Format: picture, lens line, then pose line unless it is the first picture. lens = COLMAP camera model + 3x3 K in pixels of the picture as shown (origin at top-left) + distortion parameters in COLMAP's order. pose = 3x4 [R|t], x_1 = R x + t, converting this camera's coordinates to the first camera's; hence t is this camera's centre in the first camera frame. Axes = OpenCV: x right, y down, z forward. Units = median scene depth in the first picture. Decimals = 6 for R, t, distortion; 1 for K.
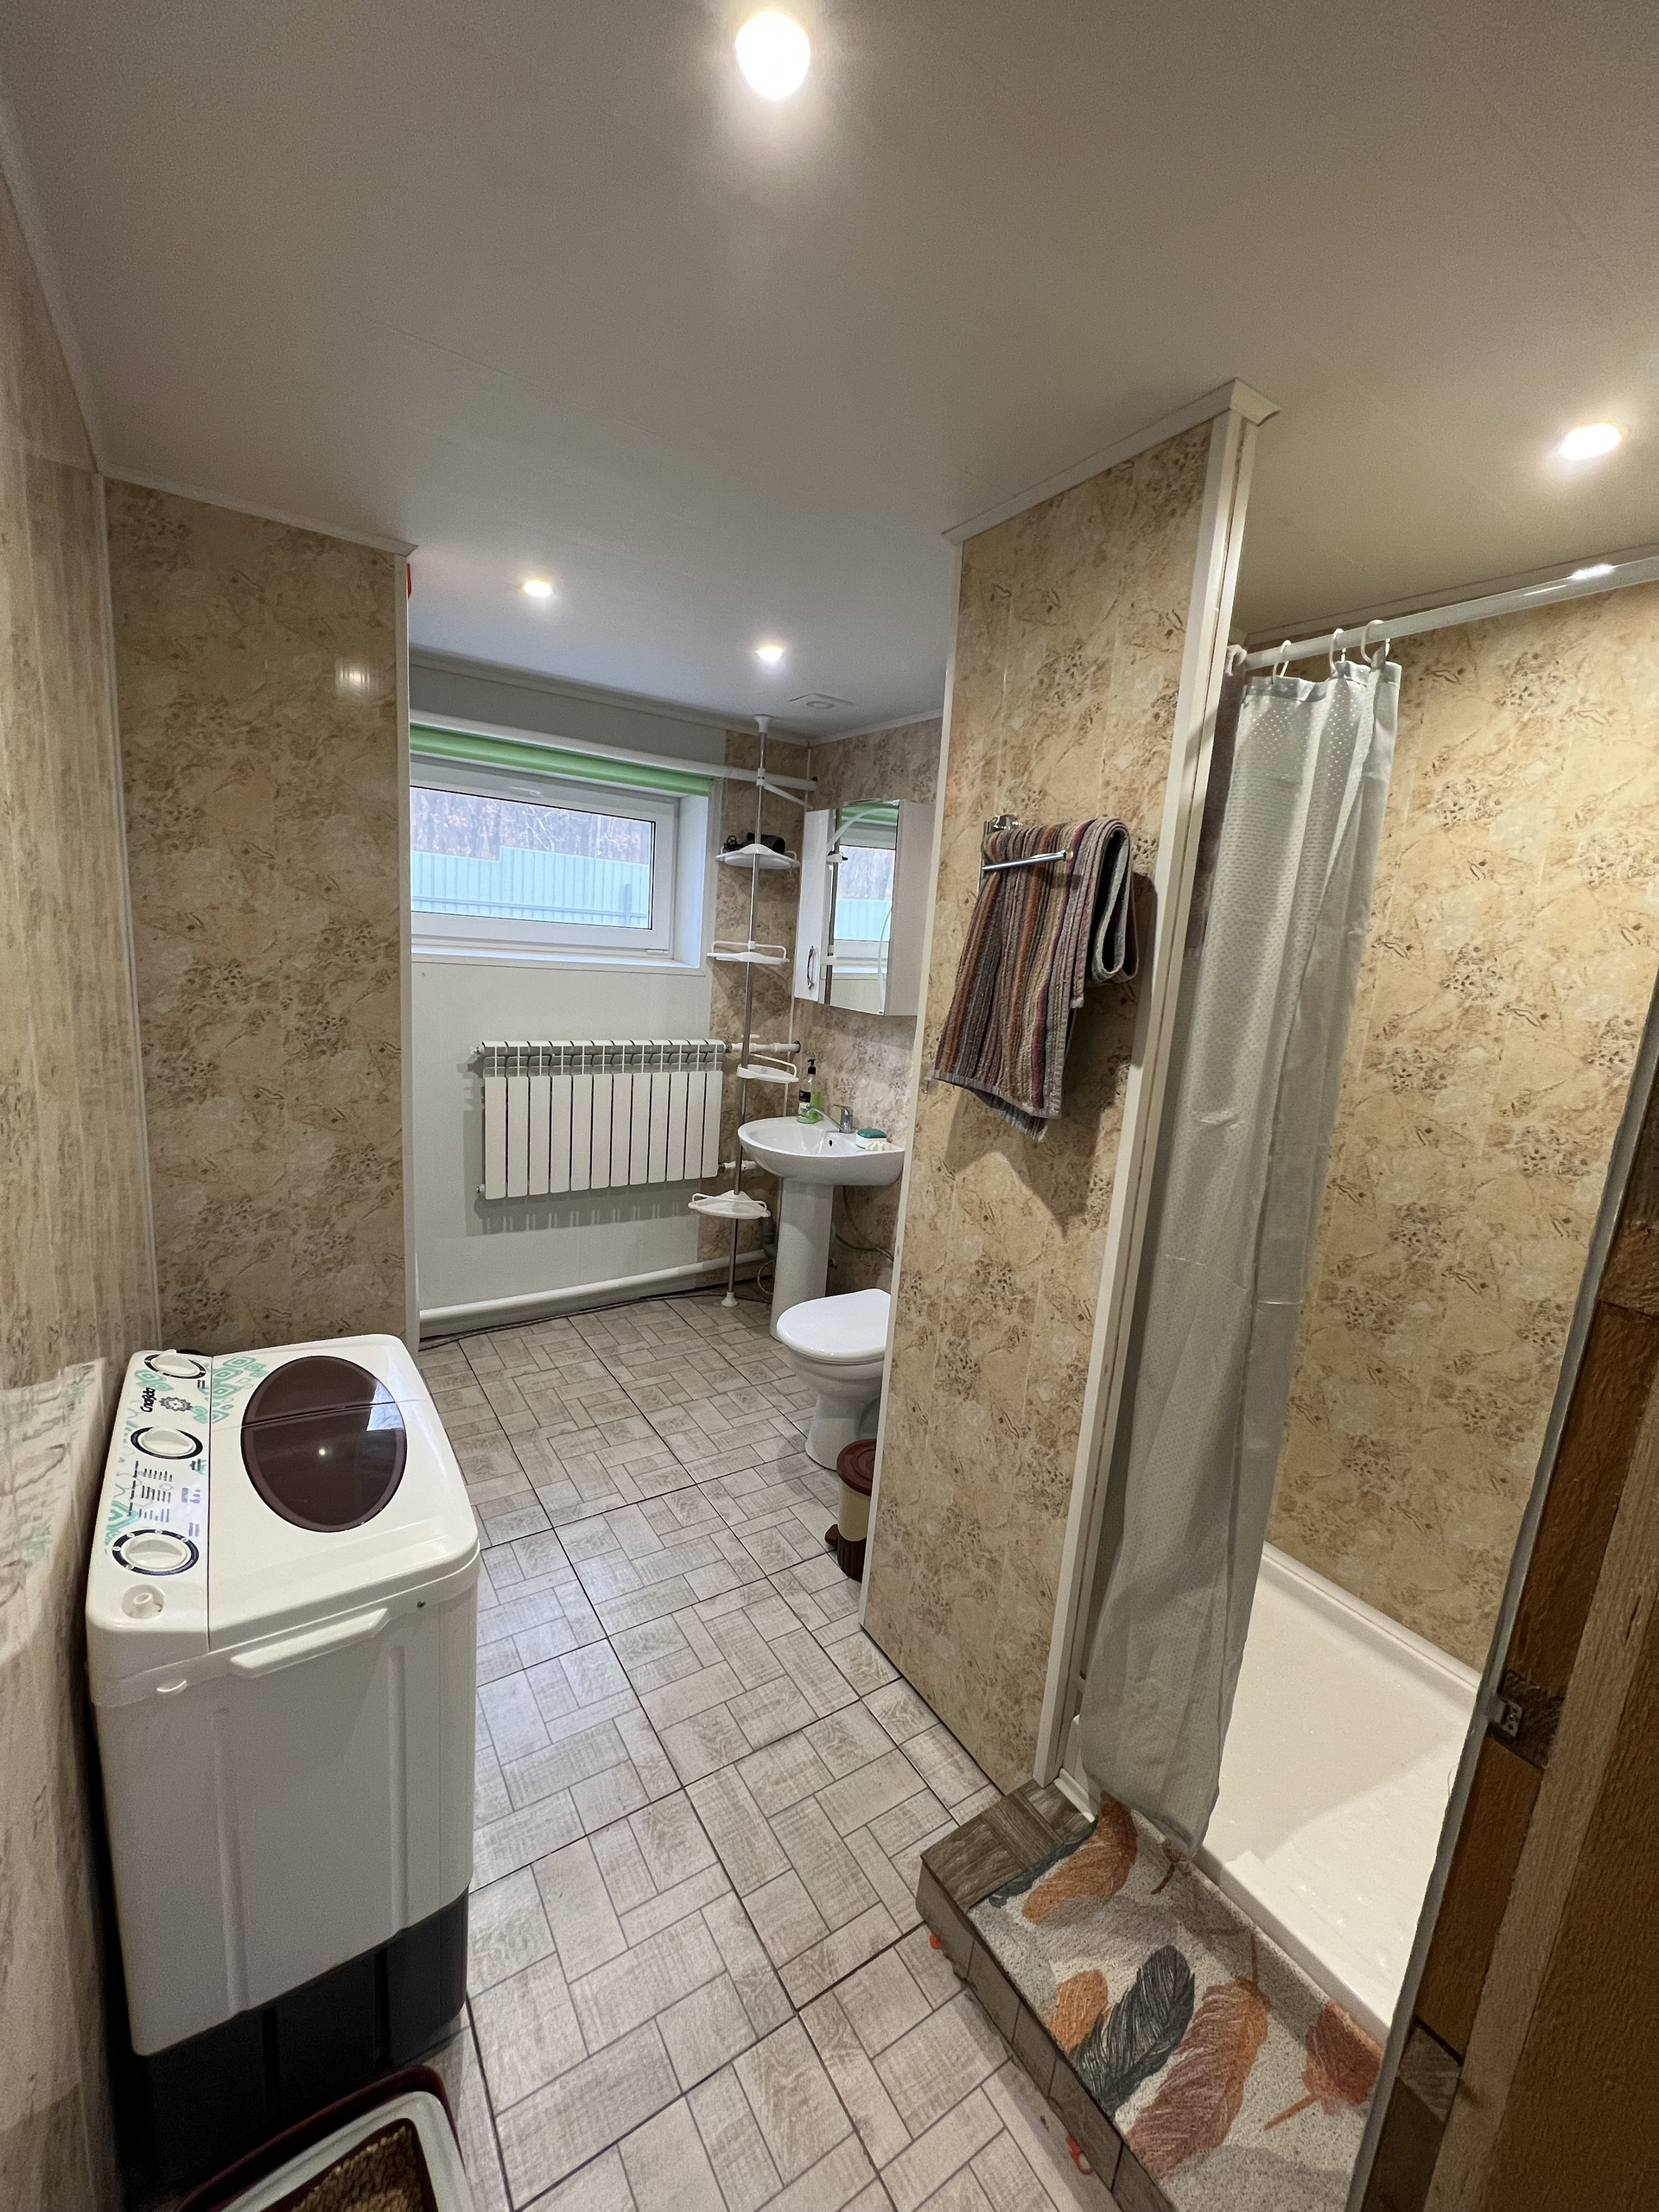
lens RADIAL K [[889.7, 0, 829.0], [0, 889.7, 1104.0], [0, 0, 1]] dist [-0.004391, 0.000555]
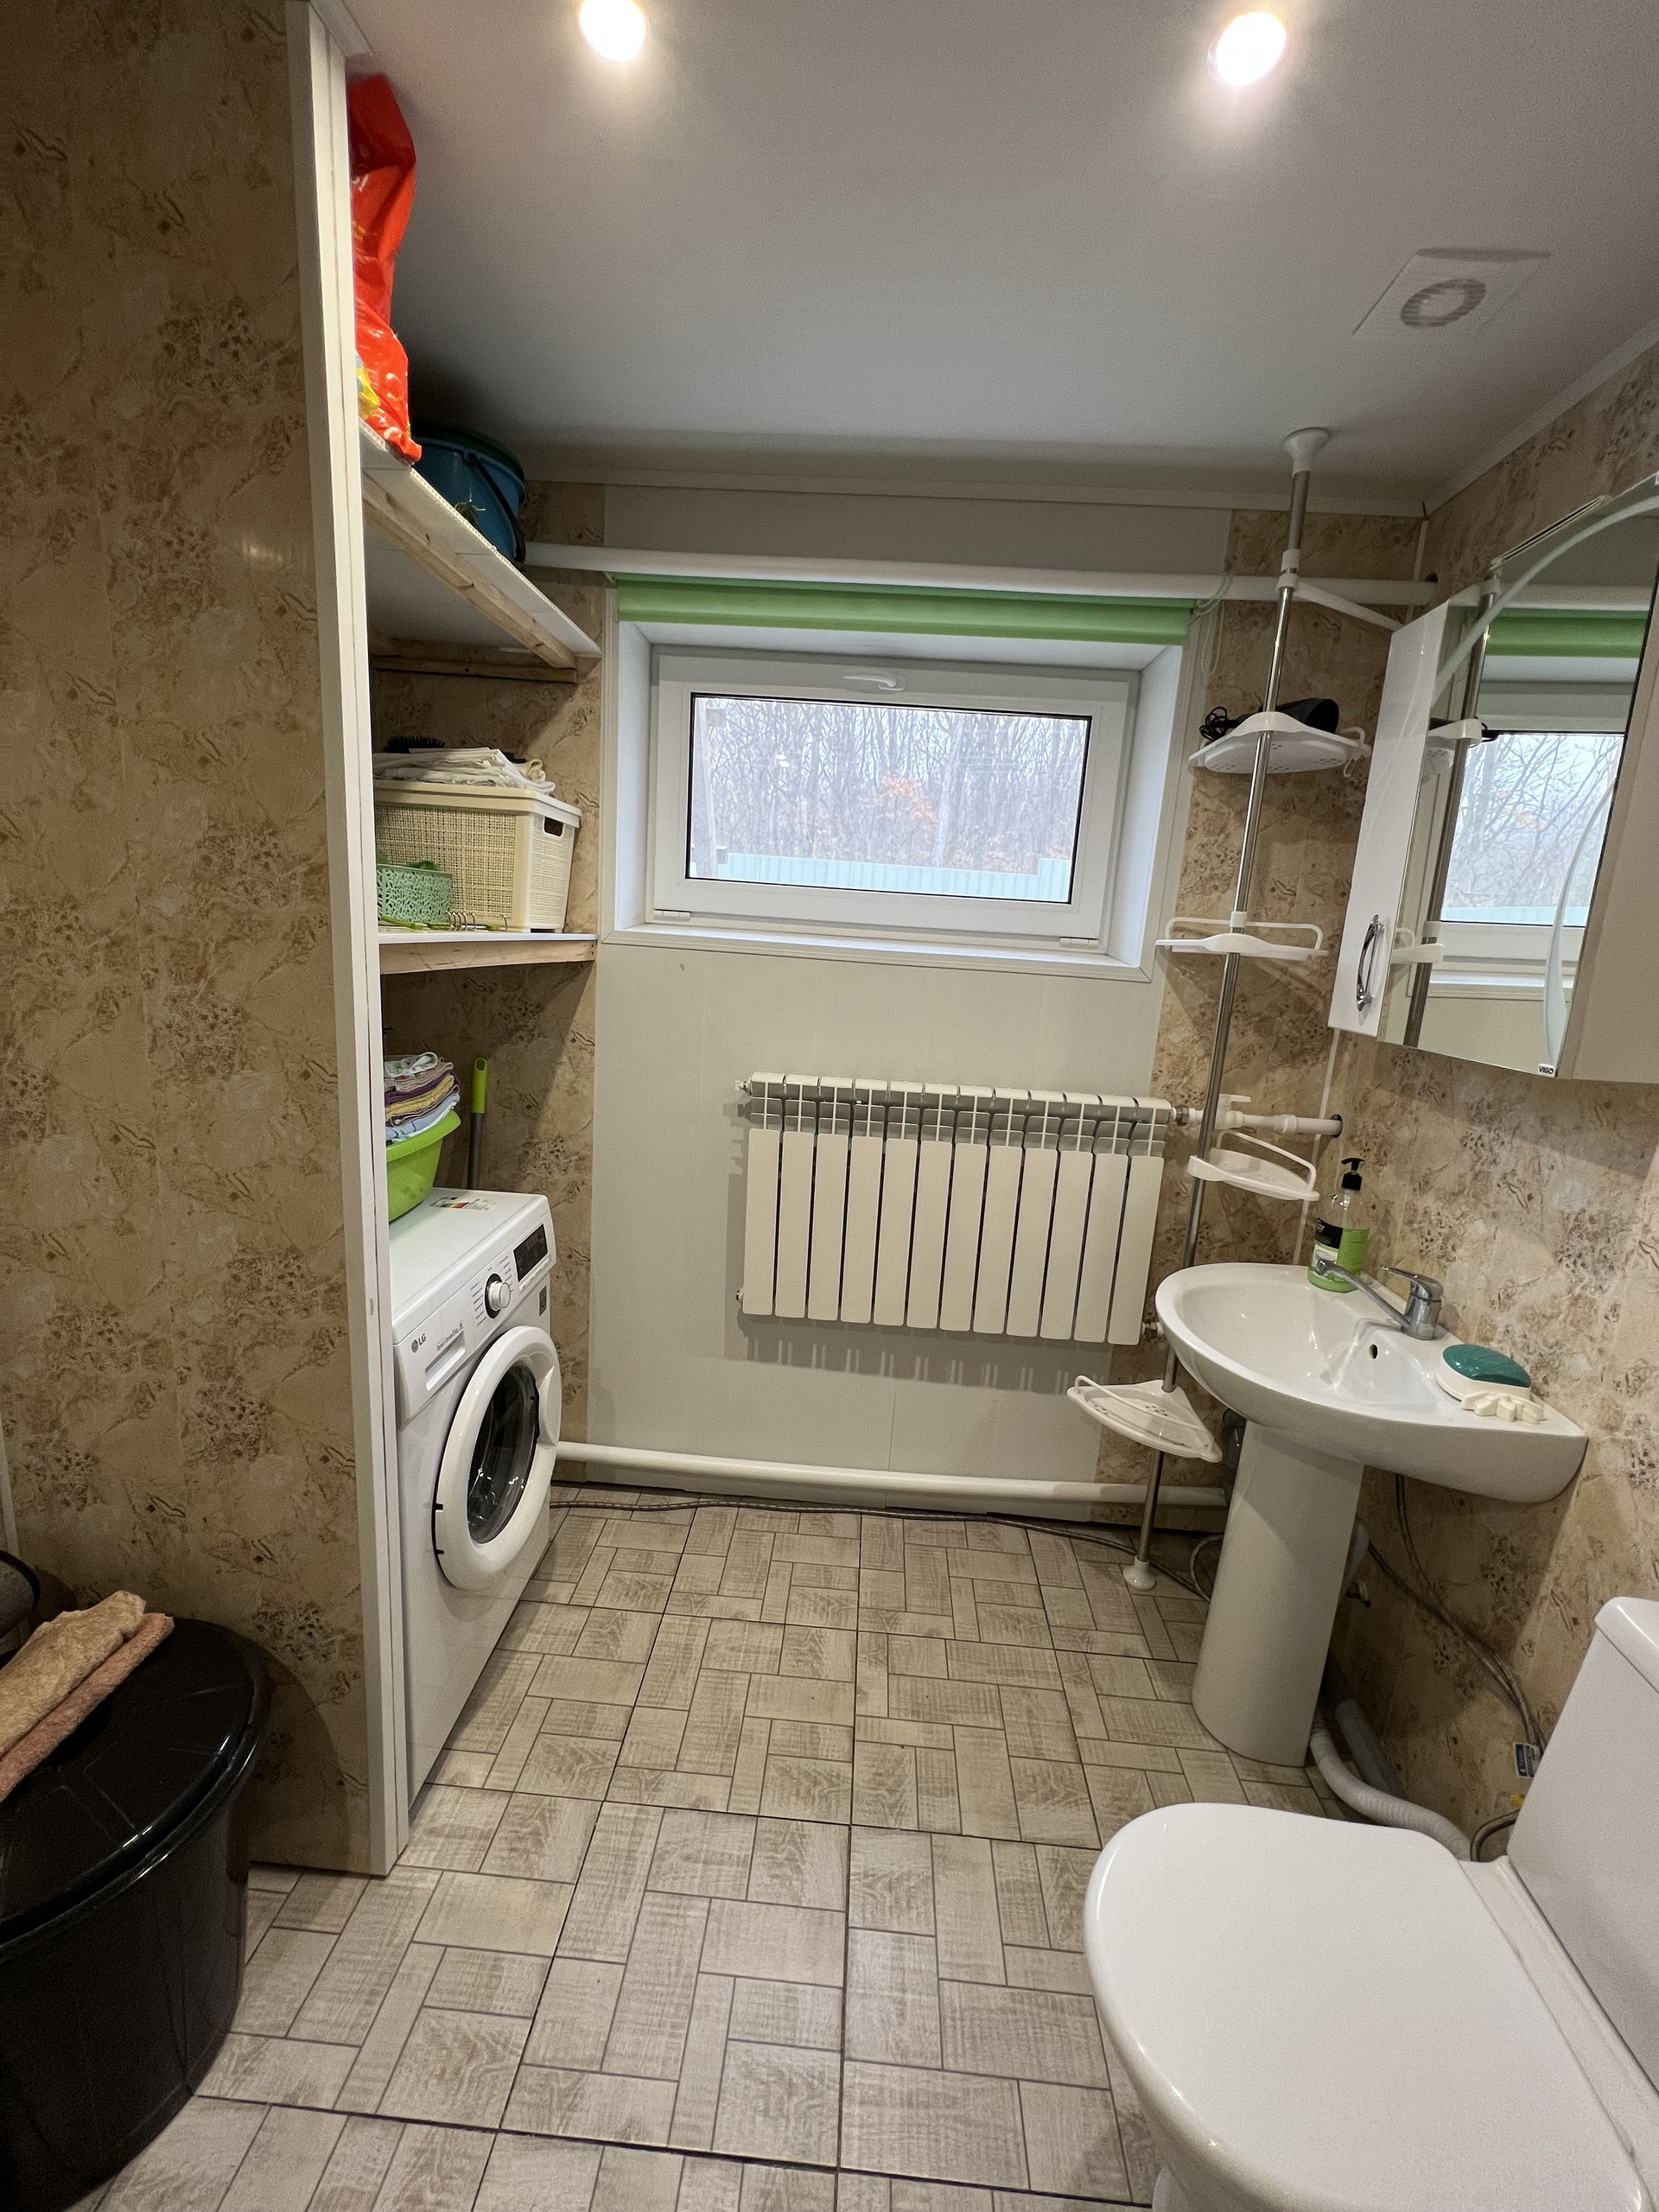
lens RADIAL K [[889.7, 0, 831.8], [0, 889.7, 1106.8], [0, 0, 1]] dist [-0.004391, 0.000555]
pose [[0.804537, 0.093029, -0.586571, 0.032673], [-0.114242, 0.993453, 0.000867, -0.047392], [0.582811, 0.066313, 0.809898, 0.463103]]
